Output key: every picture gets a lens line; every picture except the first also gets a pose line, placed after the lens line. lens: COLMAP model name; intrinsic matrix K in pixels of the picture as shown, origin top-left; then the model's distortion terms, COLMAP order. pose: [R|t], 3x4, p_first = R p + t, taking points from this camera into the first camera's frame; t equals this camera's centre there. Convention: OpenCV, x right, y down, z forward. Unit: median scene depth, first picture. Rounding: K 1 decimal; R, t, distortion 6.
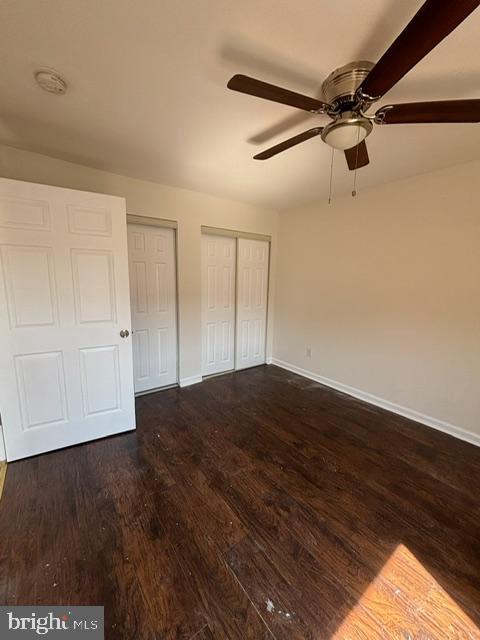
lens RADIAL K [[258.0, 0, 240.0], [0, 258.0, 320.0], [0, 0, 1]] dist [-0.000110, -0.000126]
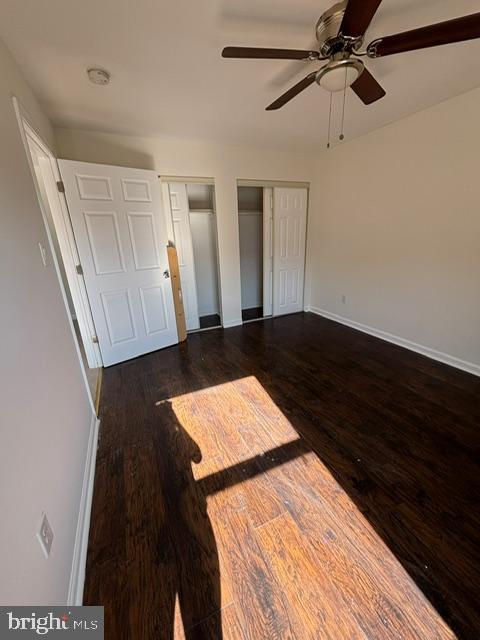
lens RADIAL K [[258.0, 0, 240.0], [0, 258.0, 320.0], [0, 0, 1]] dist [-0.000110, -0.000126]
pose [[0.974280, 0.015082, -0.224835, 0.169321], [0.021552, 0.986947, 0.159596, 0.060852], [0.224307, -0.160337, 0.961238, -0.174873]]
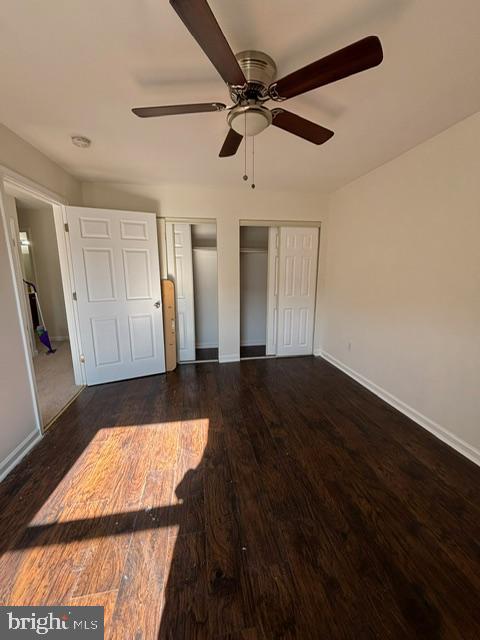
lens RADIAL K [[258.0, 0, 240.0], [0, 258.0, 320.0], [0, 0, 1]] dist [-0.000110, -0.000126]
pose [[0.889271, 0.065360, -0.452686, 0.575411], [-0.053623, 0.997810, 0.038729, 0.032270], [0.454226, -0.010166, 0.890828, 0.022274]]
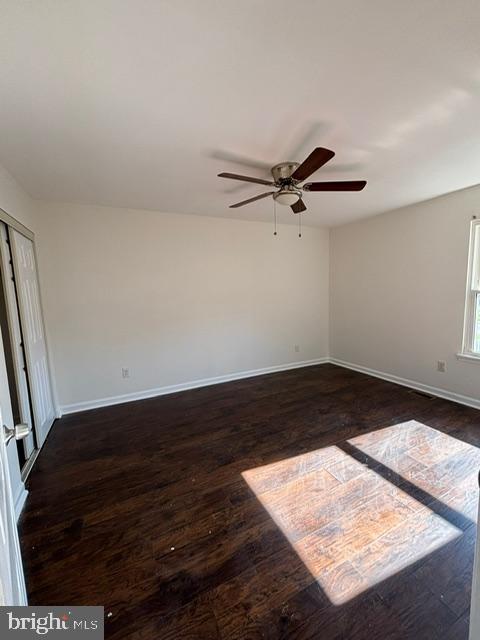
lens RADIAL K [[258.0, 0, 240.0], [0, 258.0, 320.0], [0, 0, 1]] dist [-0.000110, -0.000126]
pose [[0.189830, -0.145563, 0.970967, -0.873574], [0.197947, 0.974315, 0.107366, -0.124387], [-0.961656, 0.171819, 0.213768, 0.684397]]
